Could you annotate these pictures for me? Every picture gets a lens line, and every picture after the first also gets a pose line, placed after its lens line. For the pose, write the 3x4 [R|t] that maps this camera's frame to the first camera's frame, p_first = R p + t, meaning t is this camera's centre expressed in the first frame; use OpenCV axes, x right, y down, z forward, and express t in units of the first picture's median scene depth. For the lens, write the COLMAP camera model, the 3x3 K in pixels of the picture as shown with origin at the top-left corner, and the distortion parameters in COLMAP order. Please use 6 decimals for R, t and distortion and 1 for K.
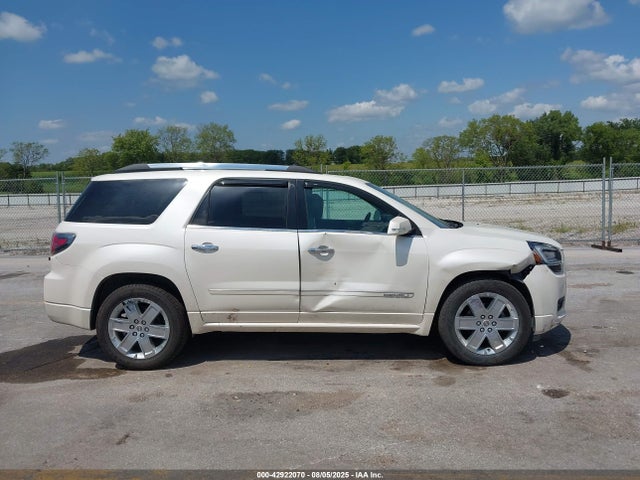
lens RADIAL K [[499.9, 0, 322.6], [0, 499.9, 236.1], [0, 0, 1]] dist [0.081063, -0.147019]
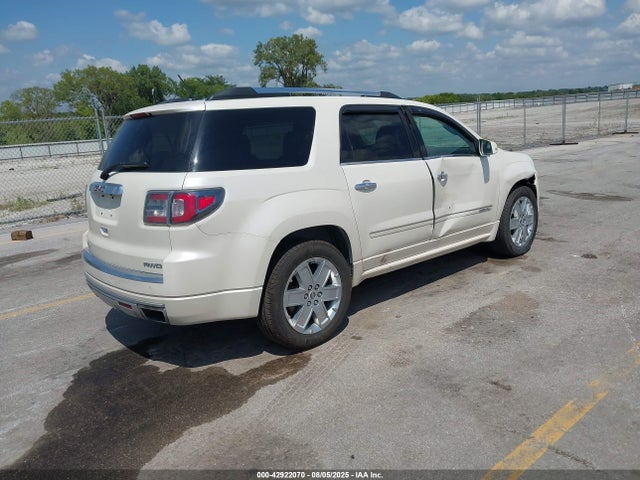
lens RADIAL K [[499.9, 0, 322.6], [0, 499.9, 236.1], [0, 0, 1]] dist [0.081063, -0.147019]
pose [[0.725095, -0.174624, 0.666141, -0.862530], [0.117251, 0.984497, 0.130451, -0.012743], [-0.678594, -0.016484, 0.734329, 0.405379]]
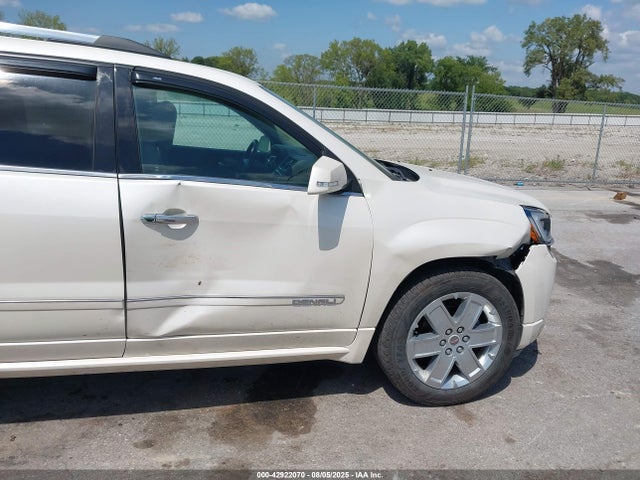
lens RADIAL K [[504.0, 0, 320.0], [0, 504.0, 240.0], [0, 0, 1]] dist [0.011164, -0.013065]
pose [[0.961366, -0.000458, 0.275273, 0.001898], [-0.044393, 0.986652, 0.156678, -0.034143], [-0.271670, -0.162845, 0.948513, 0.476875]]
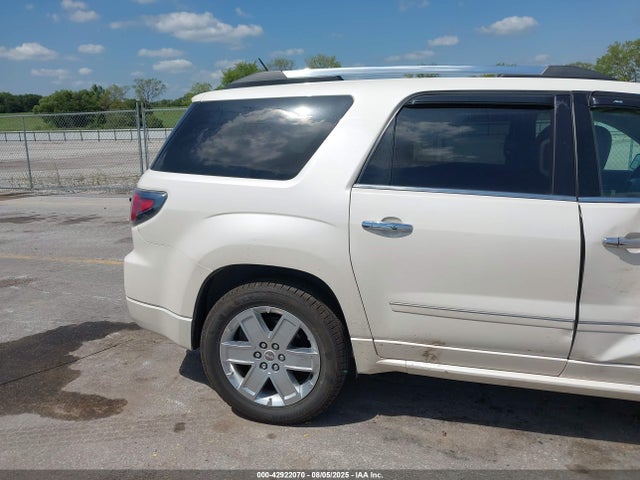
lens RADIAL K [[504.0, 0, 320.0], [0, 504.0, 240.0], [0, 0, 1]] dist [0.011164, -0.013065]
pose [[0.978239, 0.047810, -0.201897, -0.193087], [-0.020920, 0.990858, 0.133278, -0.031541], [0.206424, -0.126154, 0.970296, 0.459459]]
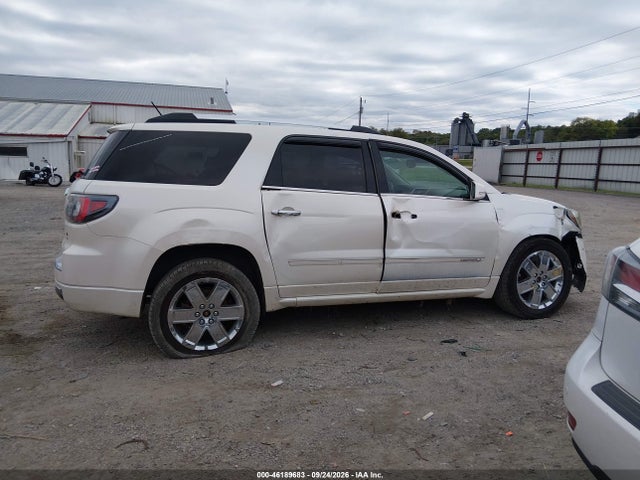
lens RADIAL K [[499.9, 0, 322.6], [0, 499.9, 236.1], [0, 0, 1]] dist [0.081063, -0.147019]
pose [[0.935404, -0.017507, 0.353147, -0.473506], [0.004673, 0.999298, 0.037162, 0.030652], [-0.353550, -0.033111, 0.934829, 0.160542]]
